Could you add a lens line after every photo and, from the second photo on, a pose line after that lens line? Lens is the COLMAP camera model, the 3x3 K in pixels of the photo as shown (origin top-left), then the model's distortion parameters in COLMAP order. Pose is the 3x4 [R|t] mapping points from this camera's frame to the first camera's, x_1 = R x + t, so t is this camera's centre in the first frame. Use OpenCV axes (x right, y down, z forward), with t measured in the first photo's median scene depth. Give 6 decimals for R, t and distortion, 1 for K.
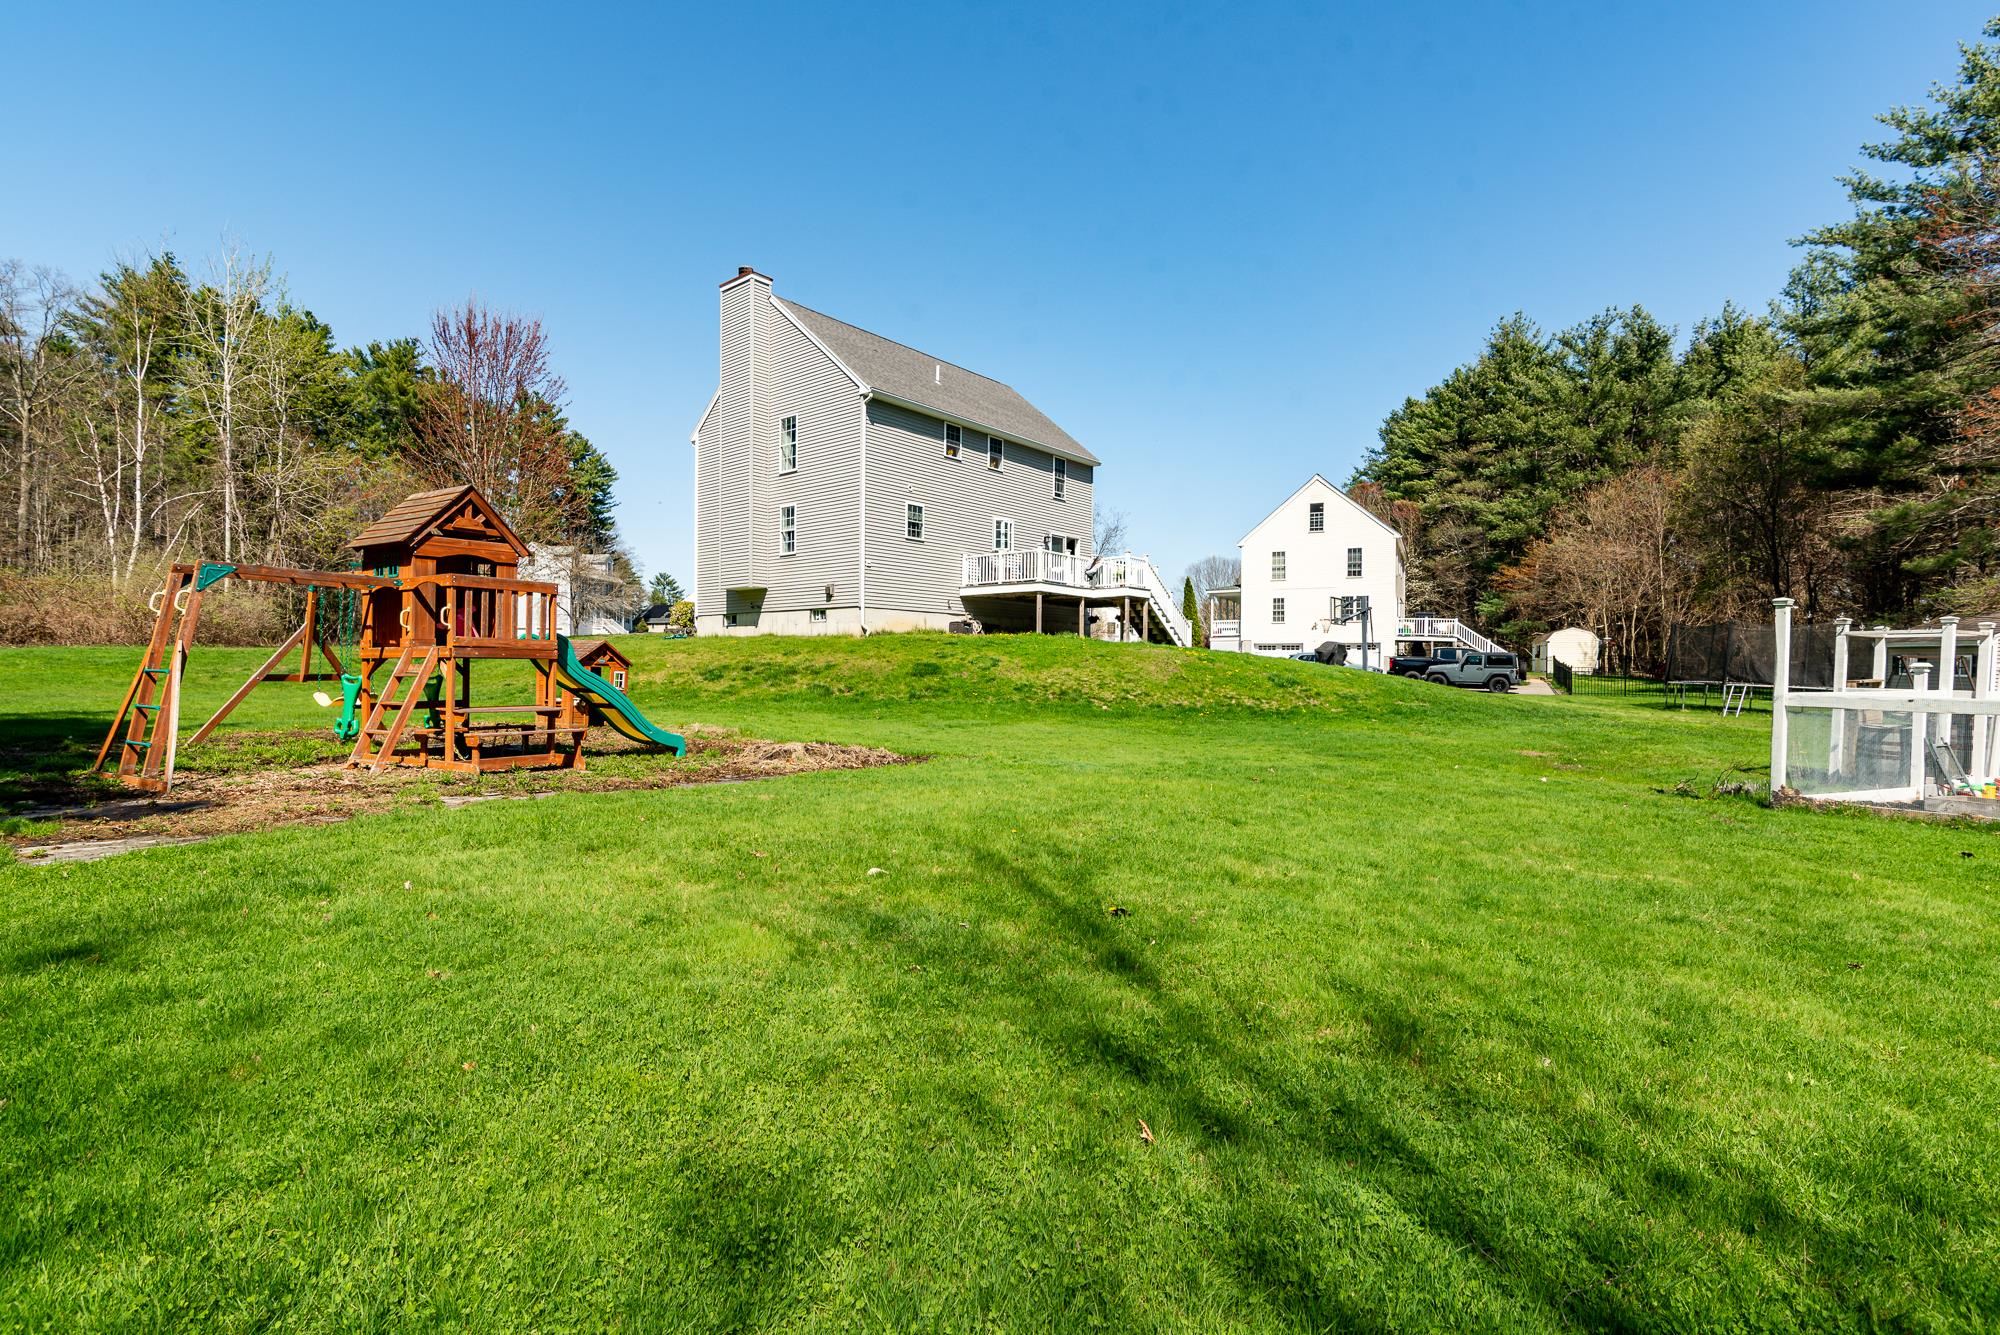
lens RADIAL K [[918.1, 0, 1000.3], [0, 918.1, 676.5], [0, 0, 1]] dist [0.001895, -0.000495]
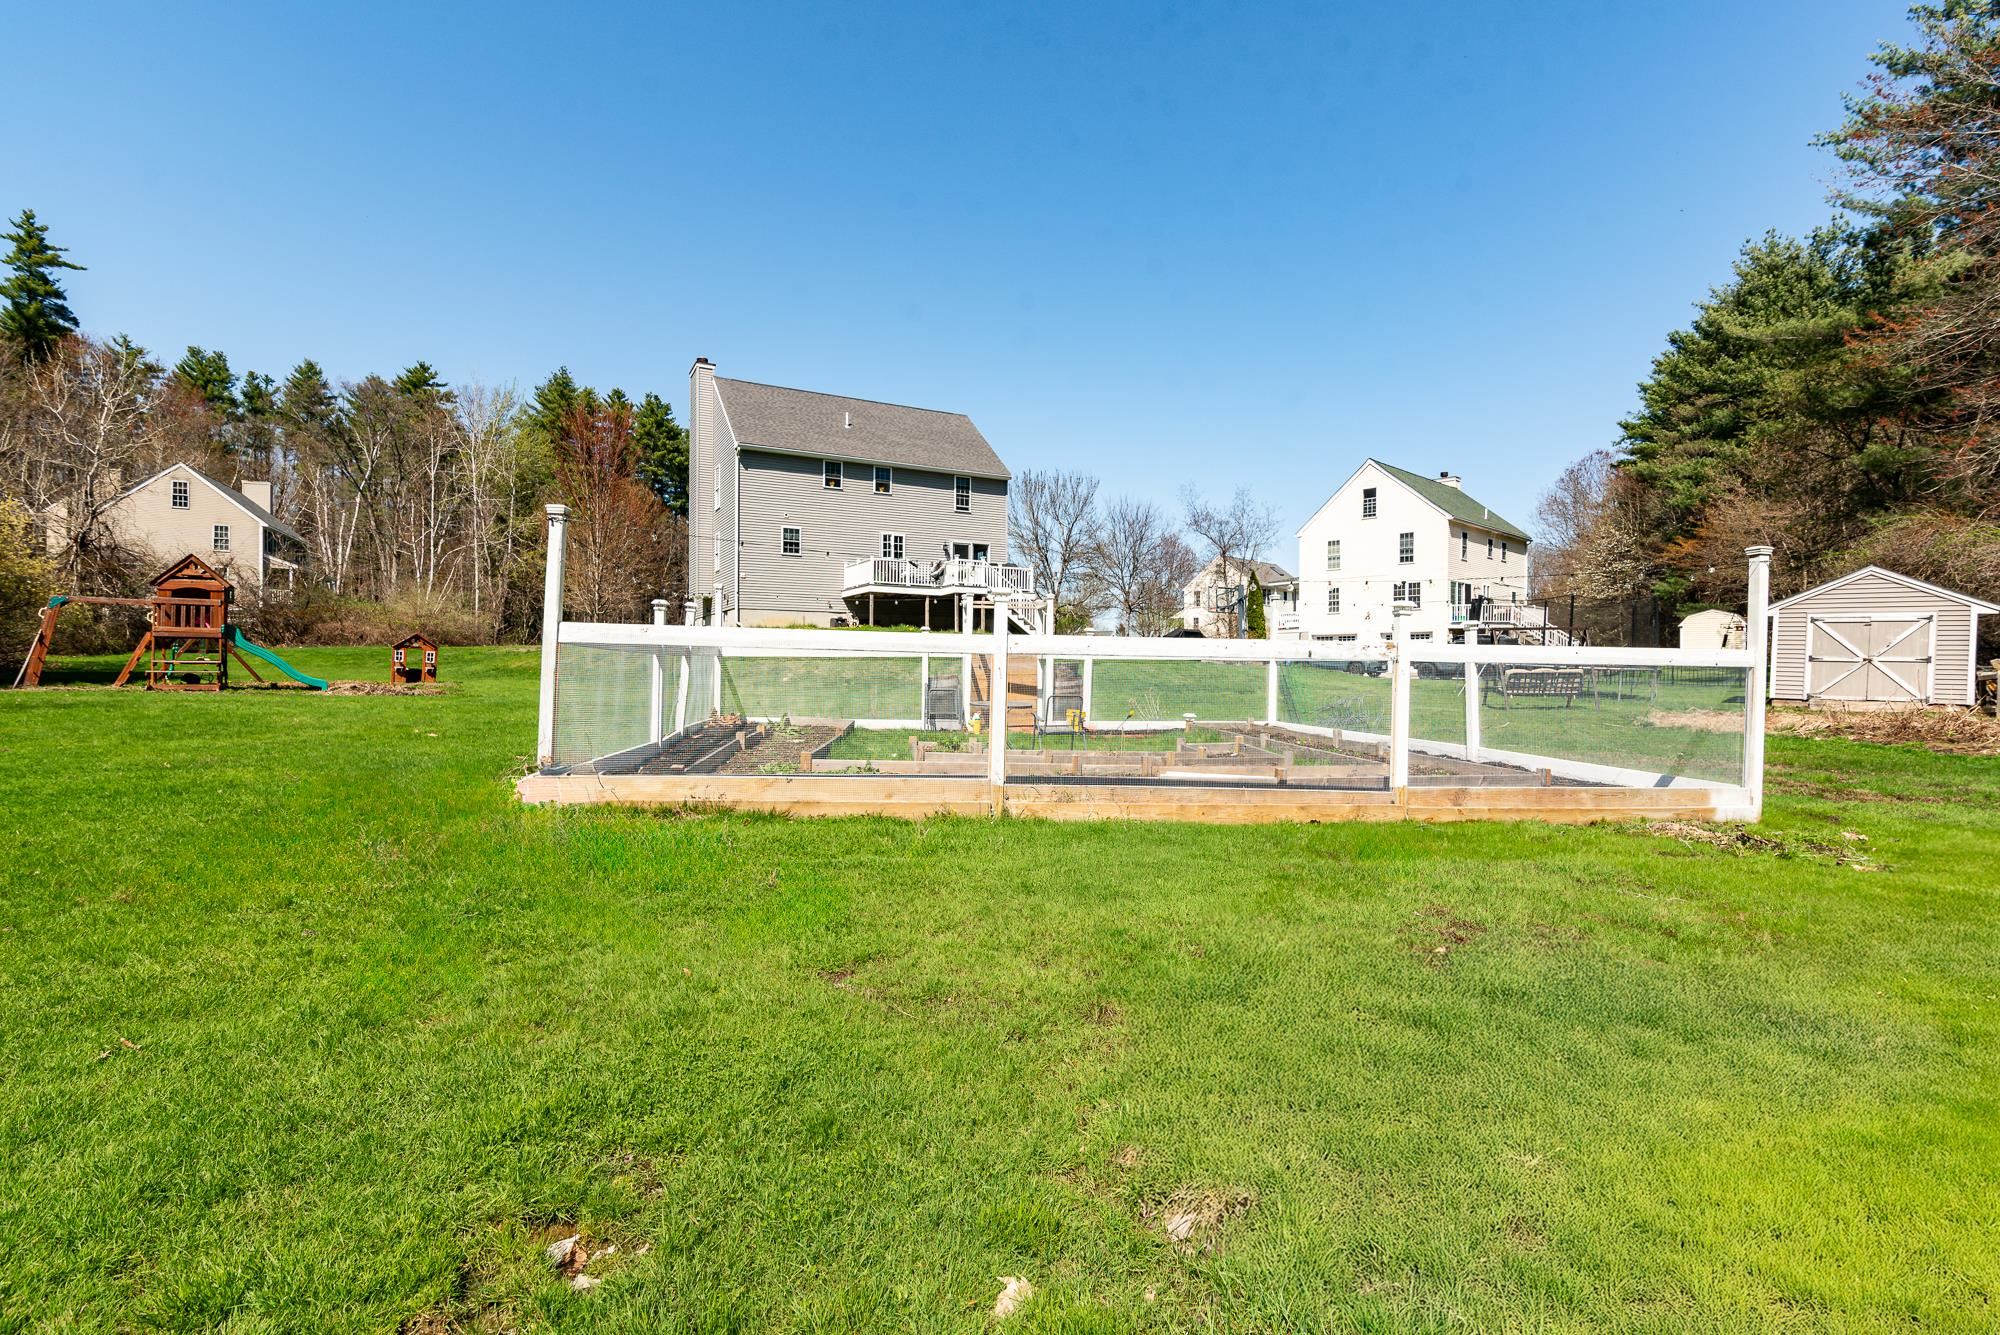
lens RADIAL K [[918.1, 0, 1000.1], [0, 918.1, 667.2], [0, 0, 1]] dist [0.001895, -0.000495]
pose [[0.926479, -0.004471, -0.376321, 0.580465], [-0.000820, 0.999903, -0.013900, 0.022211], [0.376347, 0.013187, 0.926385, -0.067298]]
